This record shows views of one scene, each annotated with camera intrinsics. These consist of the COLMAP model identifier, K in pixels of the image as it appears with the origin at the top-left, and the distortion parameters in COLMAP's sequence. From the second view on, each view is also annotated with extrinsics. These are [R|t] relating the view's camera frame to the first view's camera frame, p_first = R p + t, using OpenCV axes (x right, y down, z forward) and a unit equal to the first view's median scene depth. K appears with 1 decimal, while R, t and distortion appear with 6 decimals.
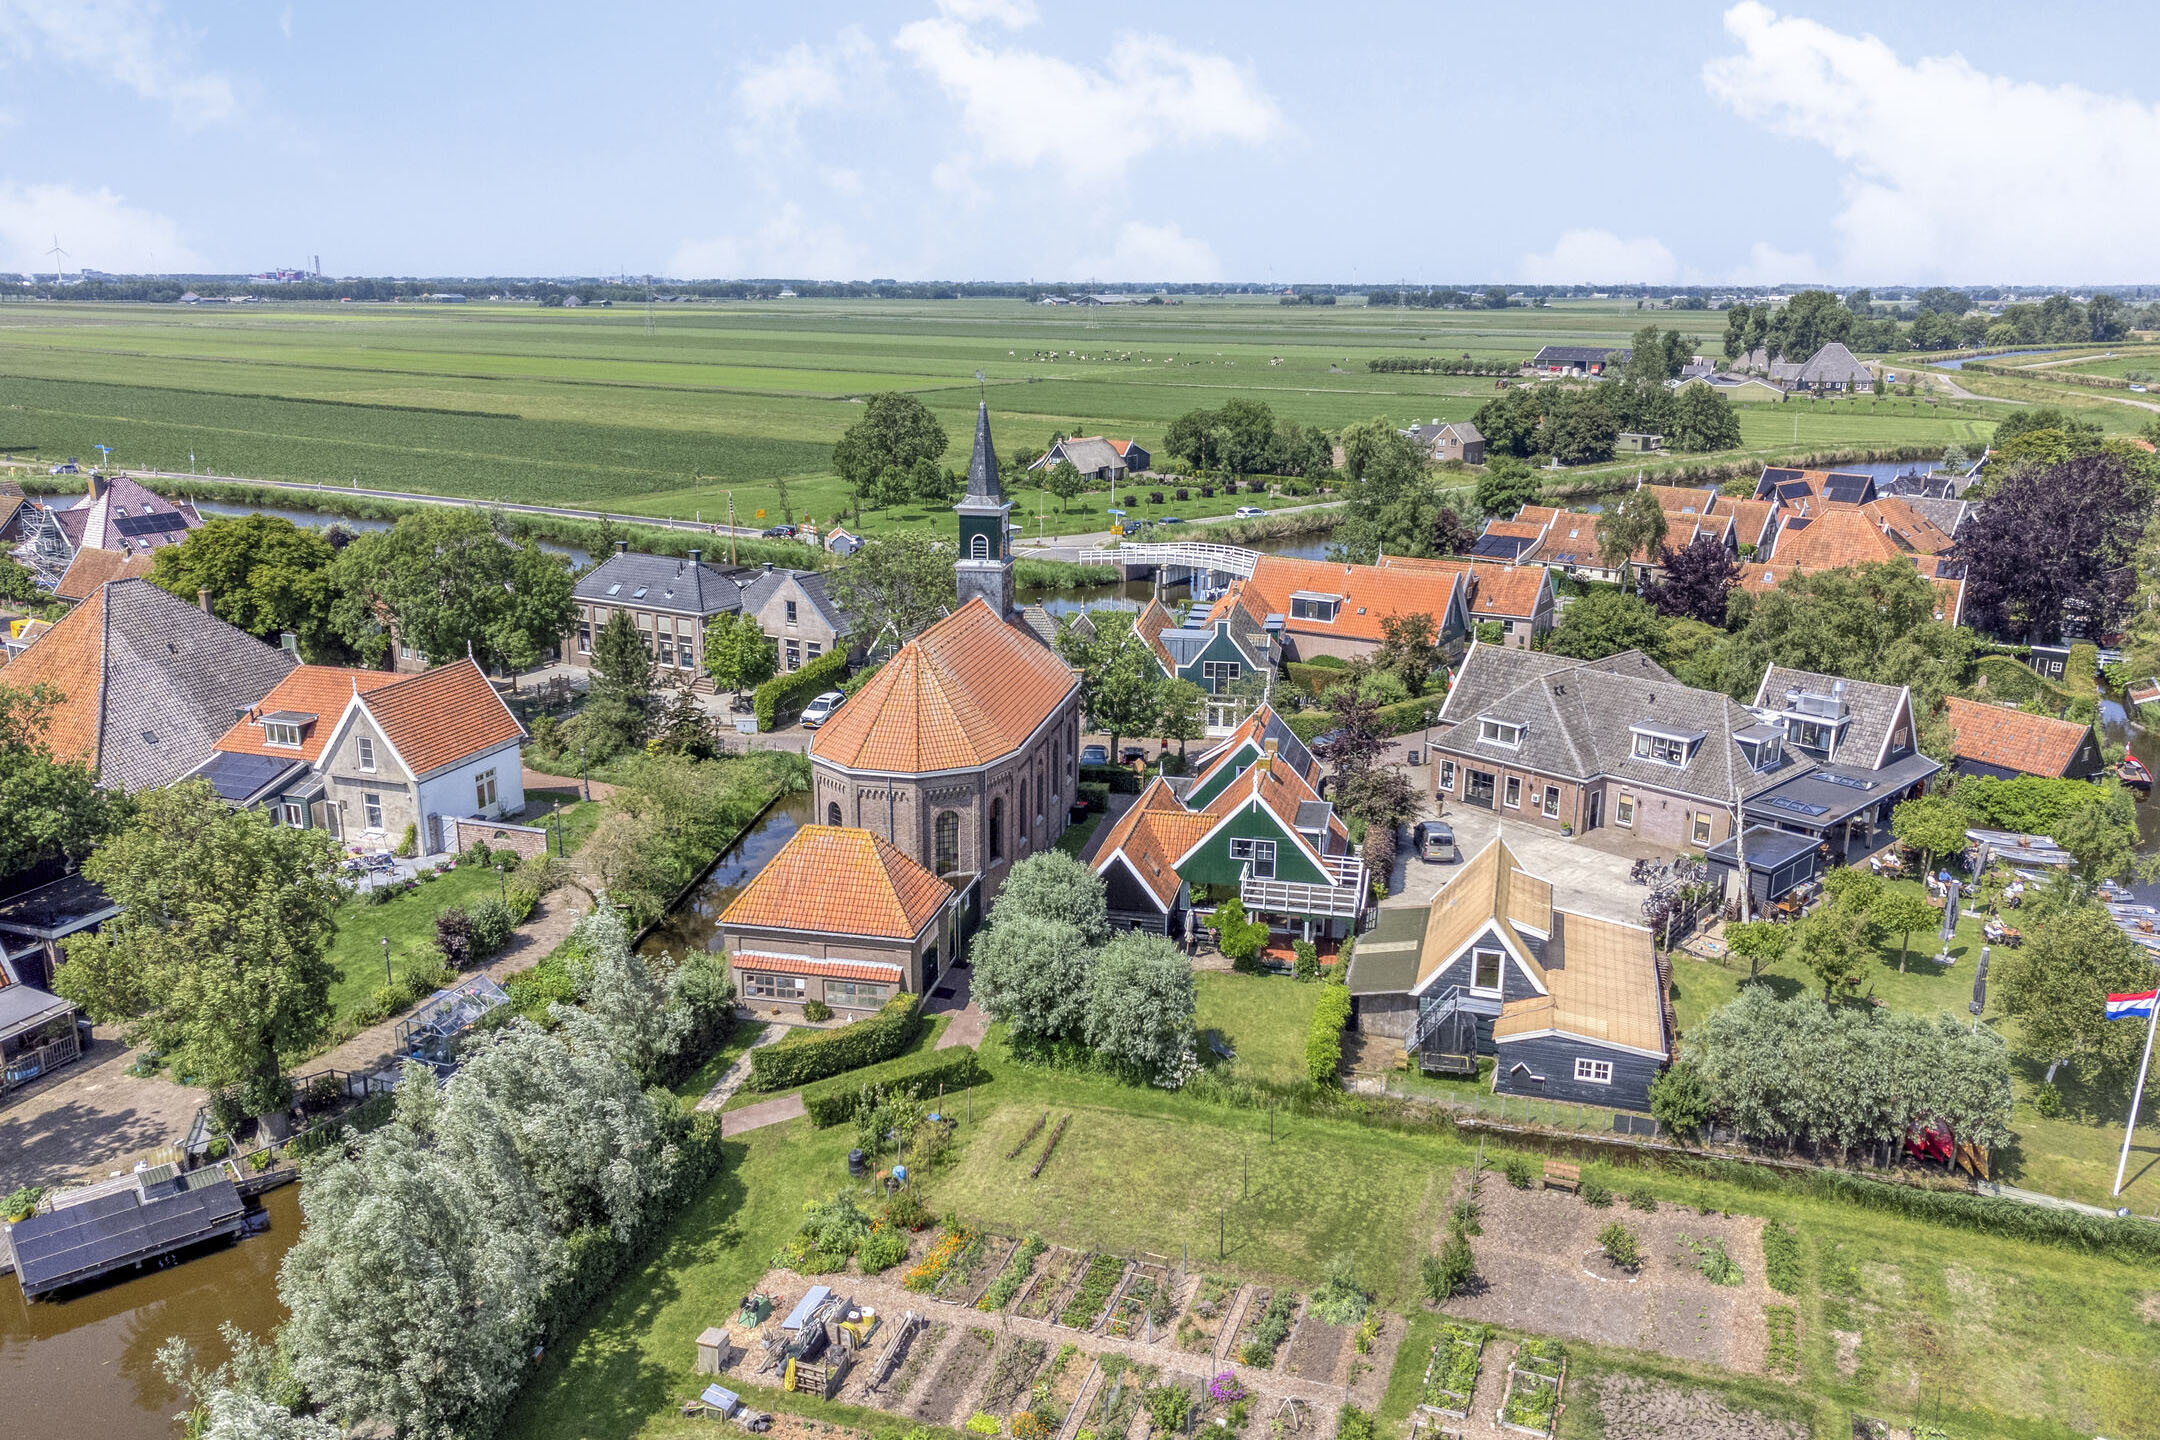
lens RADIAL K [[1629.2, 0, 1080.0], [0, 1629.2, 720.0], [0, 0, 1]] dist [0.056130, -0.129116]
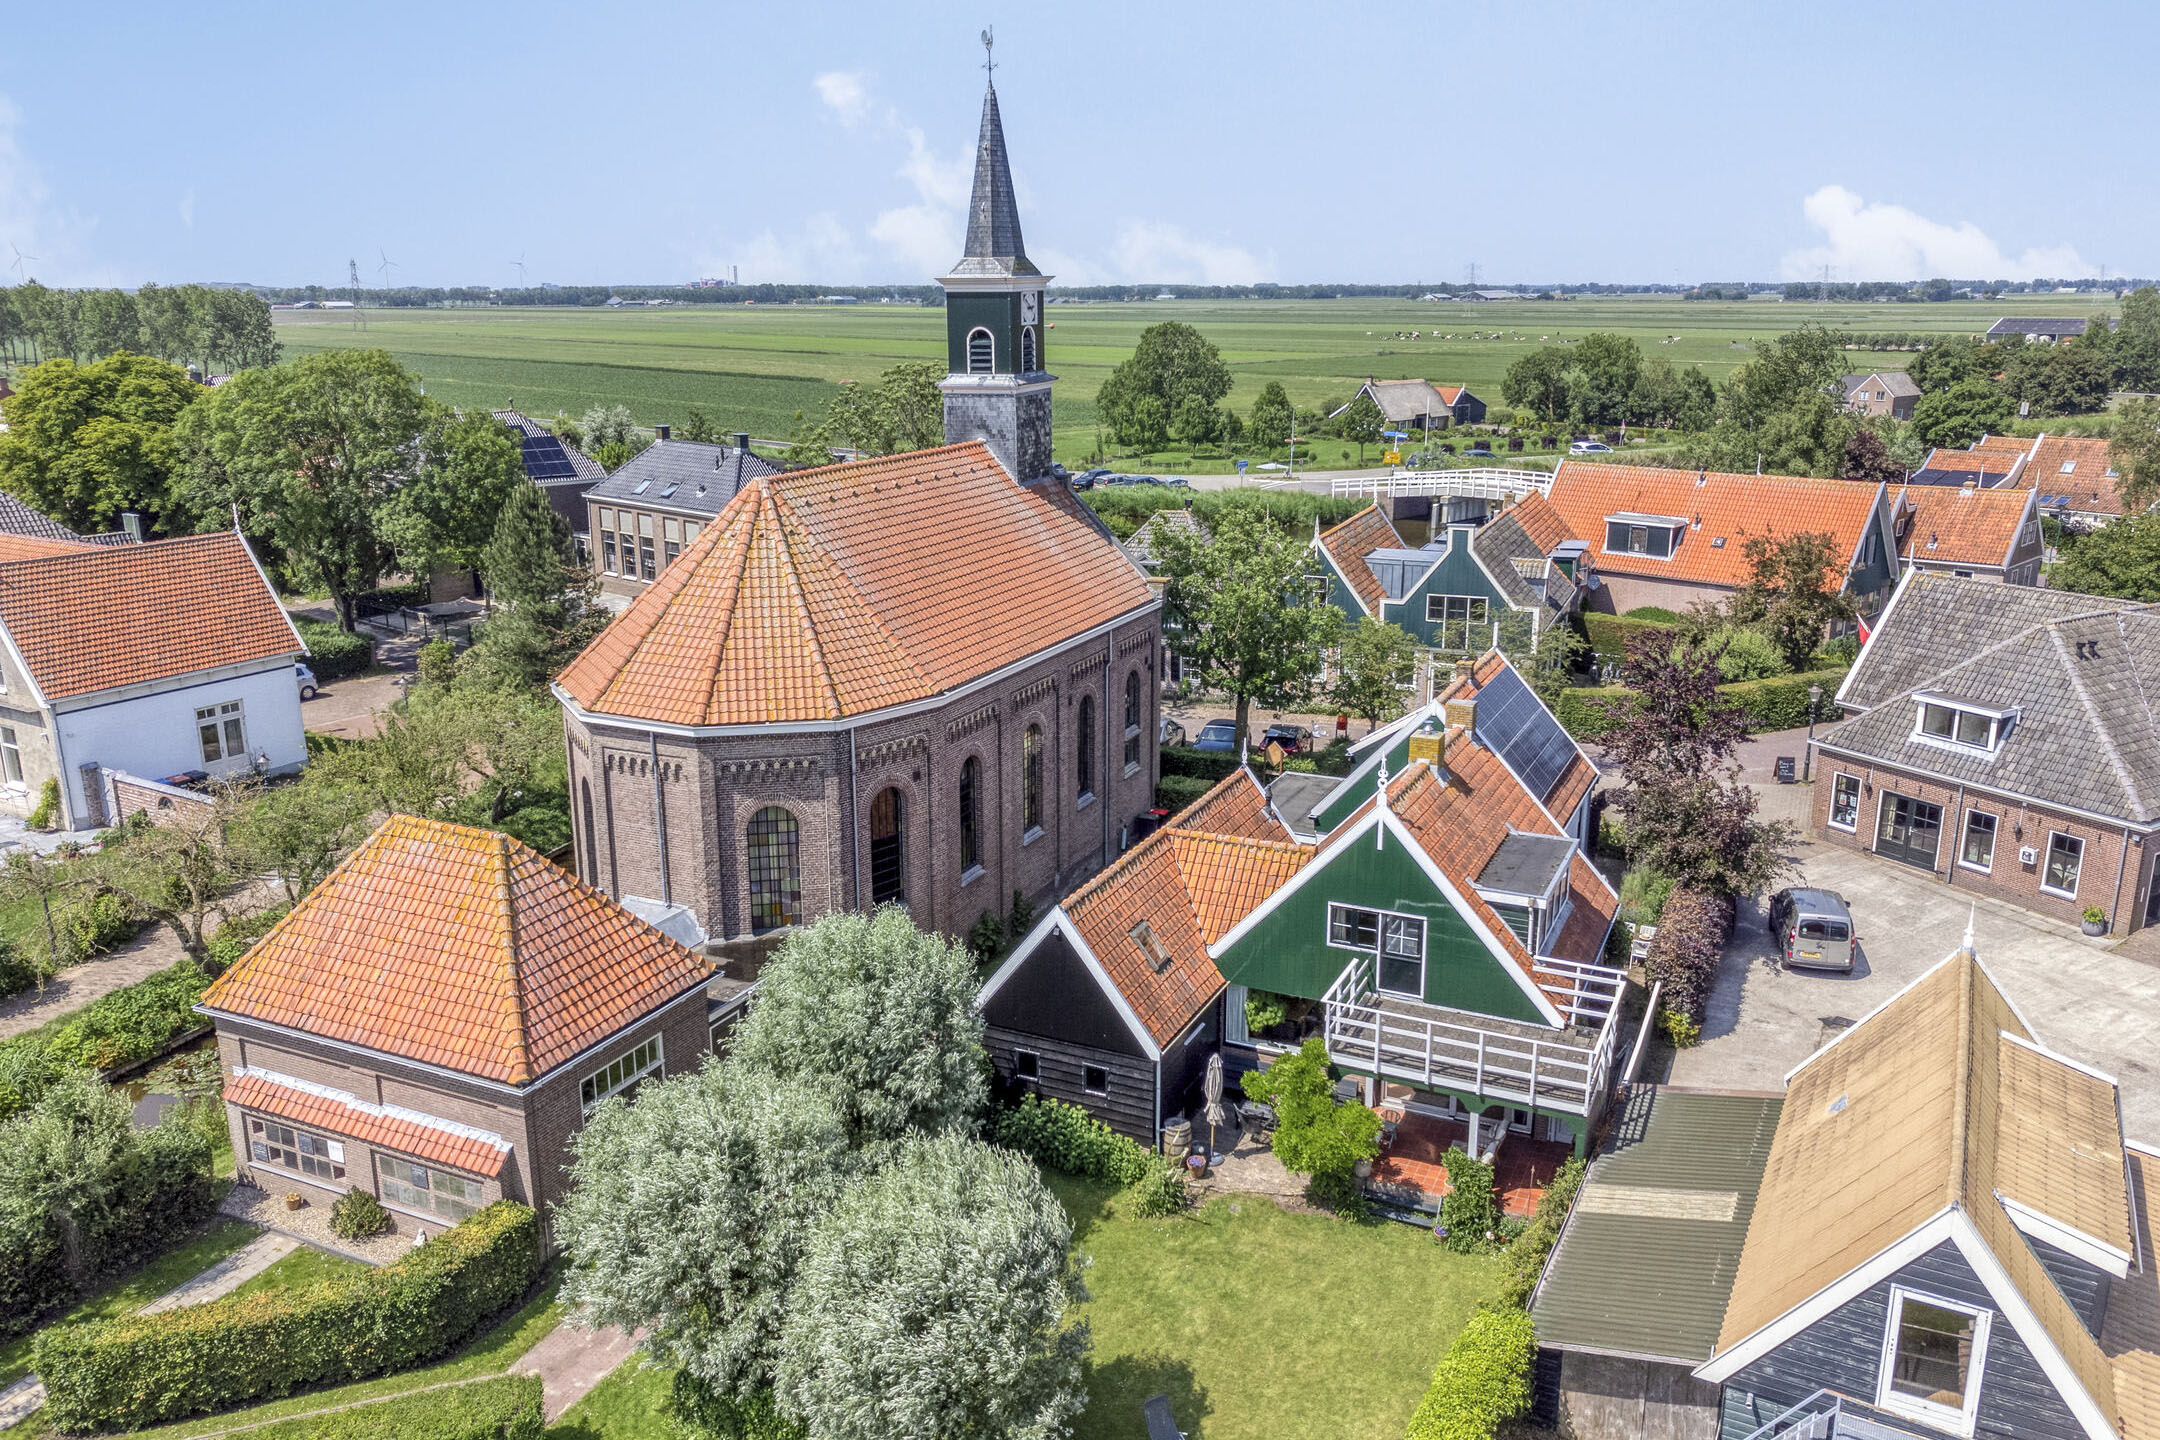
lens RADIAL K [[1635.5, 0, 1080.0], [0, 1635.5, 720.0], [0, 0, 1]] dist [0.010727, 0.005295]
pose [[0.974421, 0.048340, -0.219470, 0.100458], [-0.049267, 0.998785, 0.001253, 0.019507], [0.219264, 0.009592, 0.975618, 0.434734]]
